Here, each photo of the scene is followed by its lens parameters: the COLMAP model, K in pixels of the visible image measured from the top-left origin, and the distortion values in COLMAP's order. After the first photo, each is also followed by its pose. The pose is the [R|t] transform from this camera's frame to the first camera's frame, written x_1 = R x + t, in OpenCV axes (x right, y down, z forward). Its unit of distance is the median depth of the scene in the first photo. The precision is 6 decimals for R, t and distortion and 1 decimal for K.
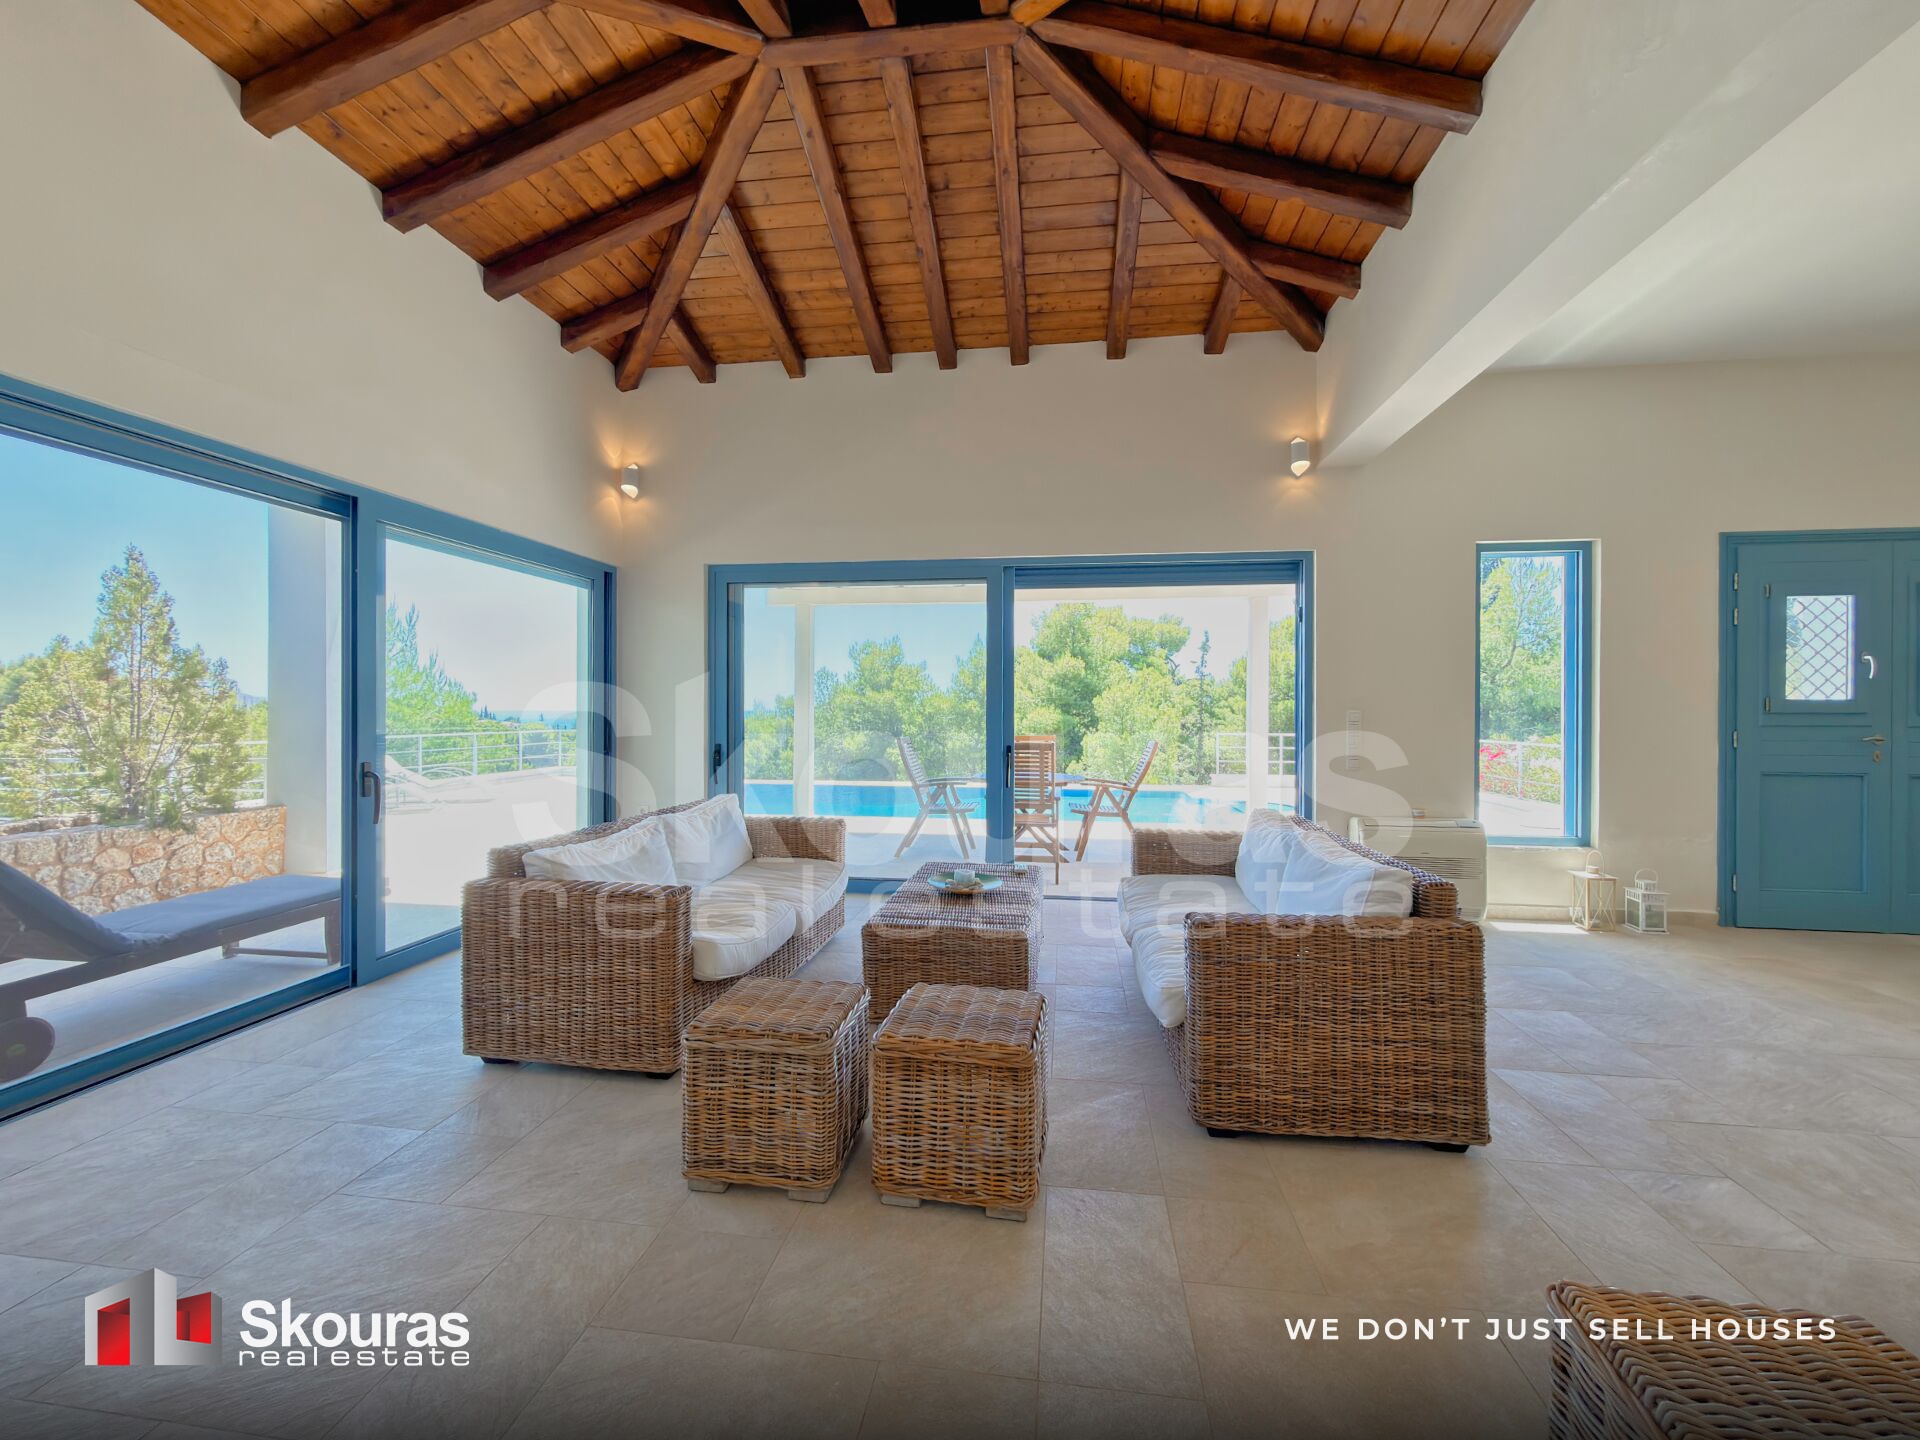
lens RADIAL K [[779.7, 0, 960.0], [0, 779.7, 711.0], [0, 0, 1]] dist [-0.001539, -0.000320]
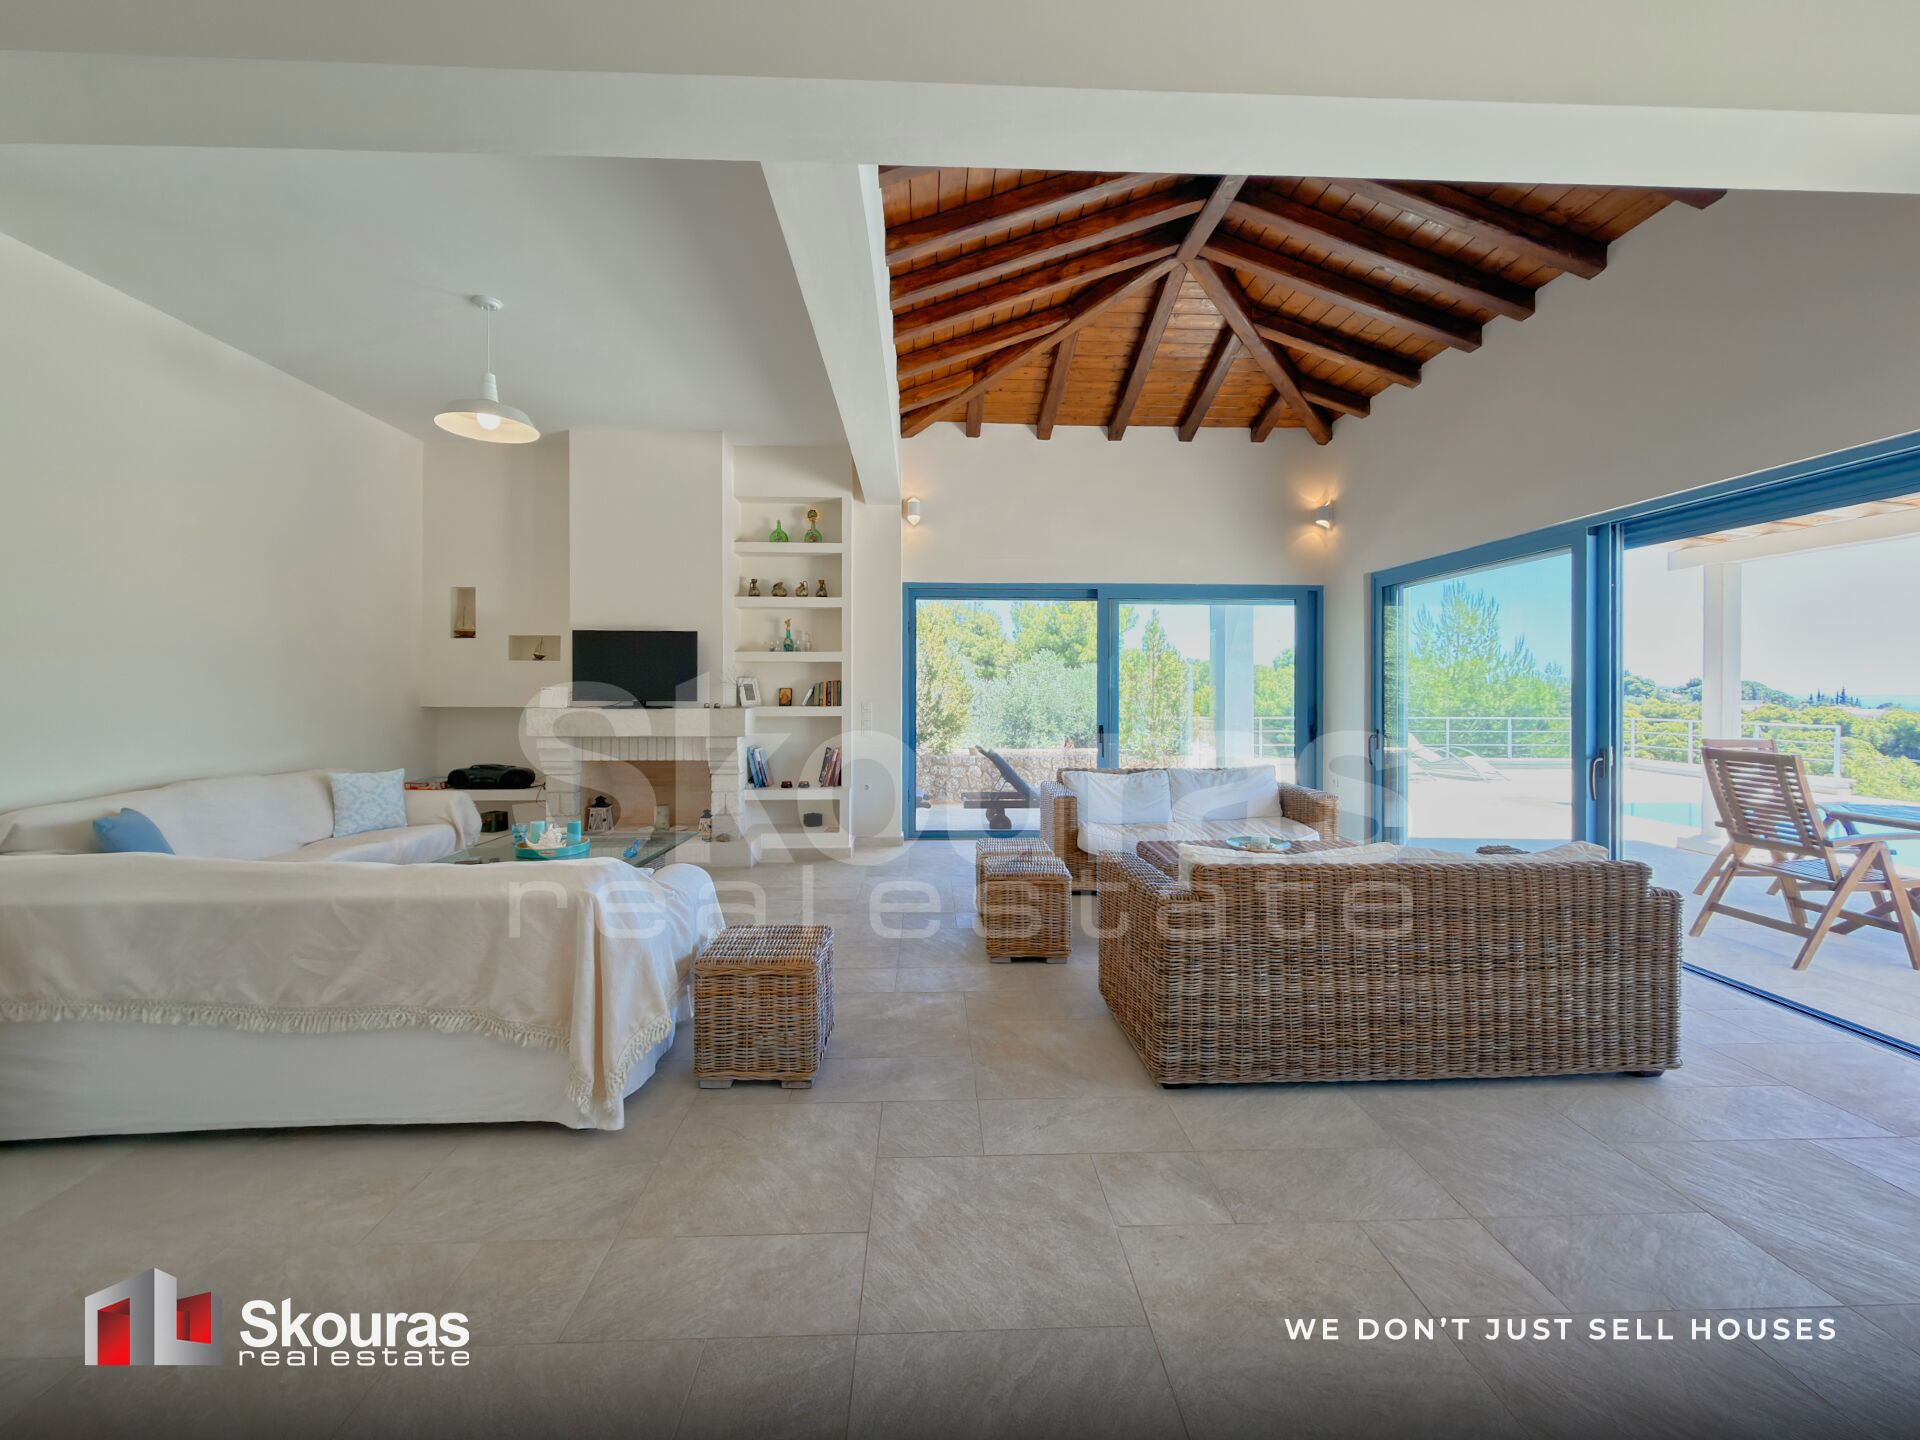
lens RADIAL K [[788.1, 0, 957.5], [0, 788.1, 687.2], [0, 0, 1]] dist [0.000375, 0.000281]
pose [[0.176035, -0.003463, -0.984378, 0.746904], [-0.004586, 0.999980, -0.004338, -0.011844], [0.984373, 0.005278, 0.176016, 0.206347]]
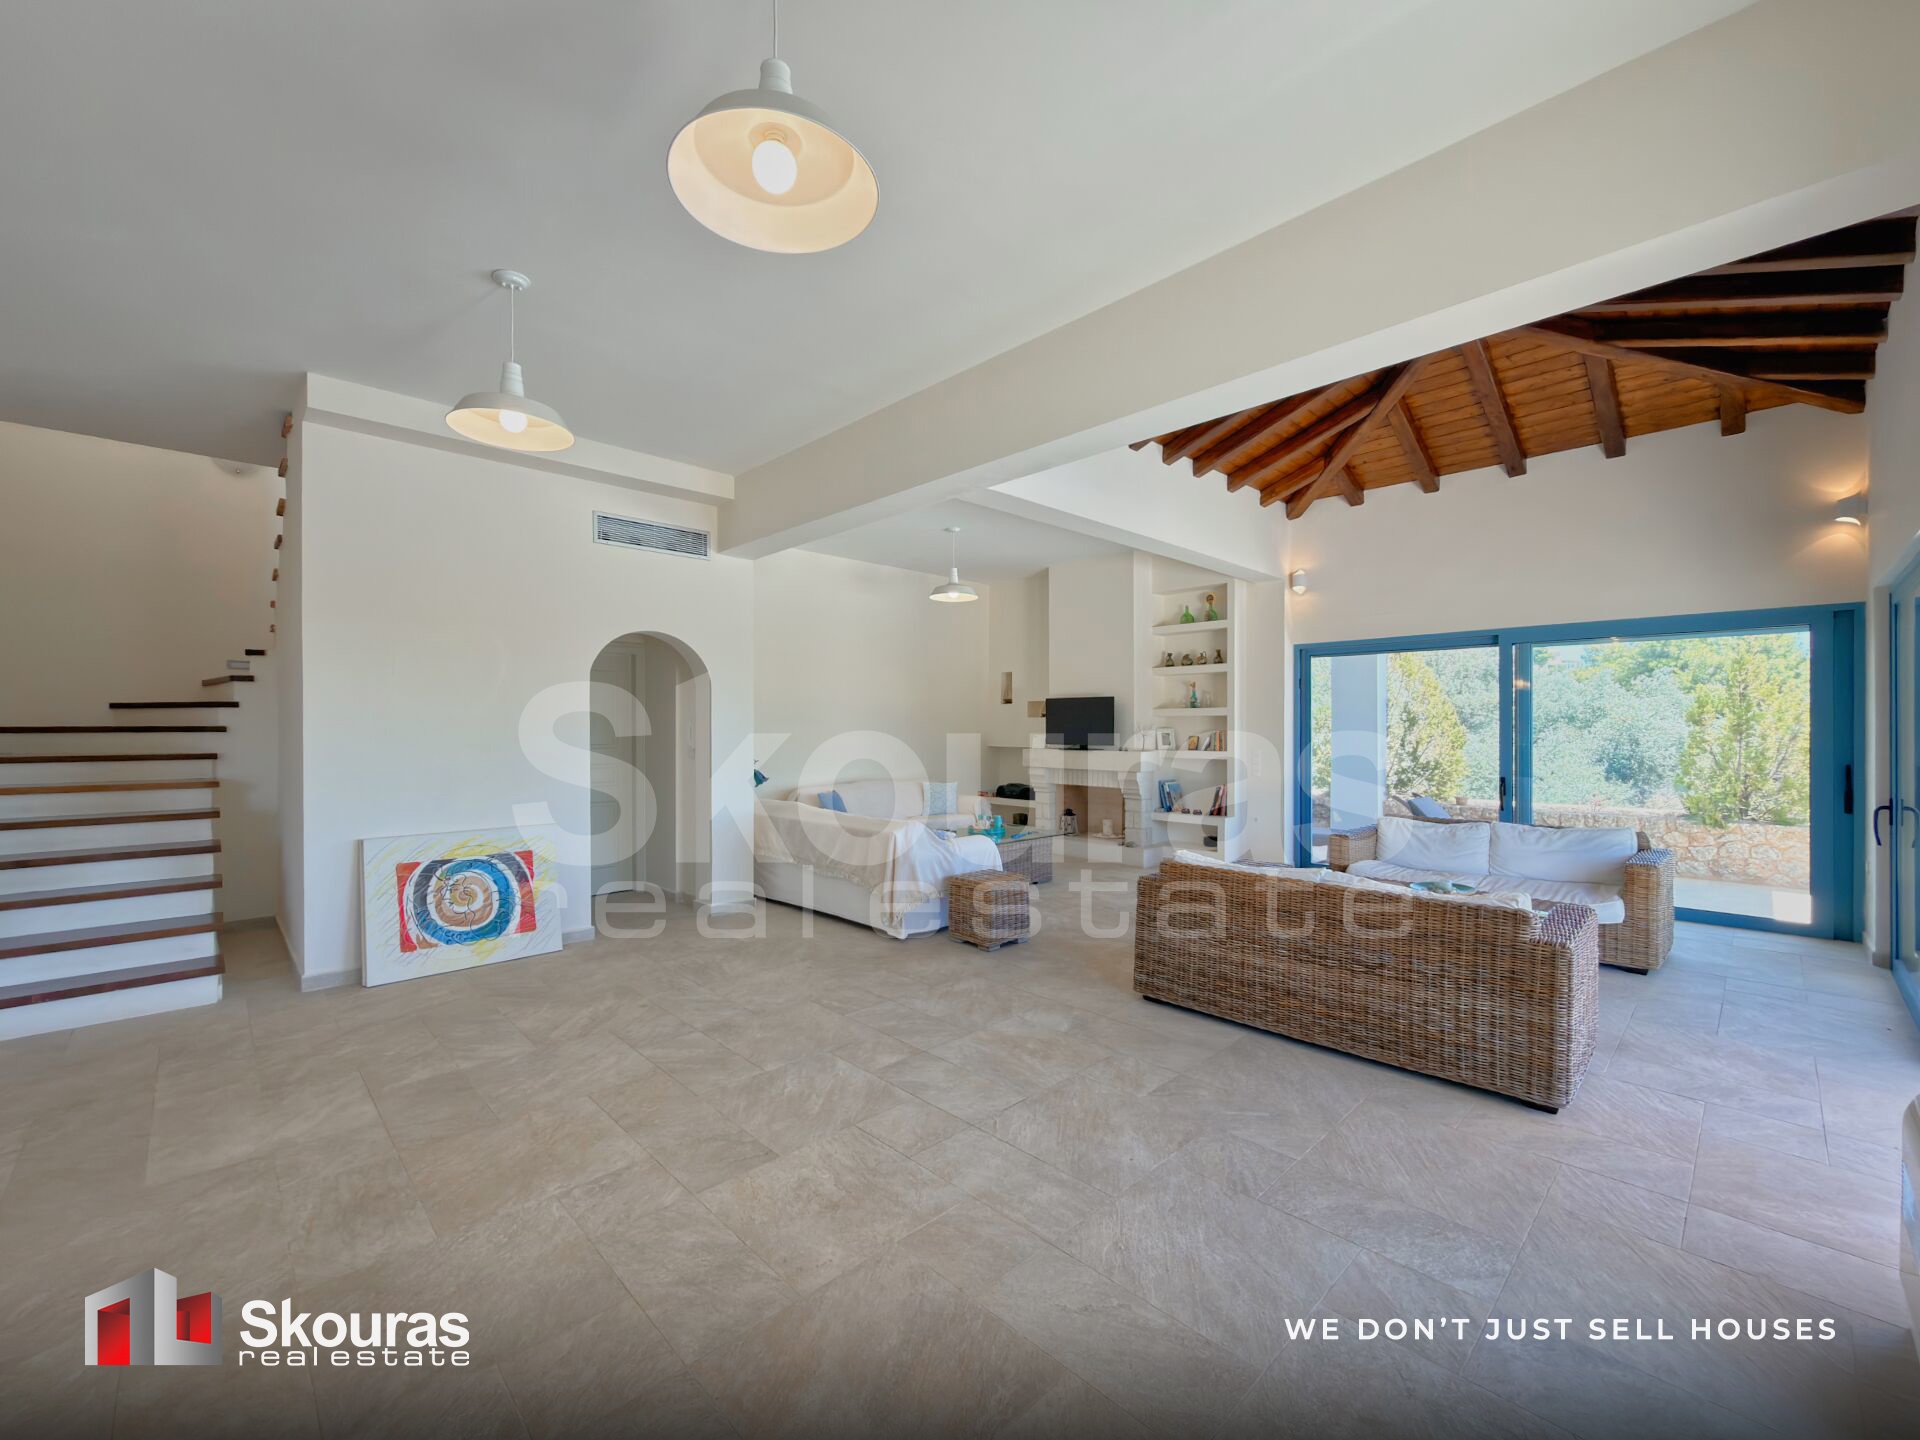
lens RADIAL K [[779.5, 0, 961.3], [0, 779.5, 731.4], [0, 0, 1]] dist [-0.000479, -0.000095]
pose [[-0.610855, 0.002848, -0.791737, 1.008873], [-0.003095, 0.999977, 0.005984, -0.033082], [0.791736, 0.006106, -0.610832, 0.755912]]
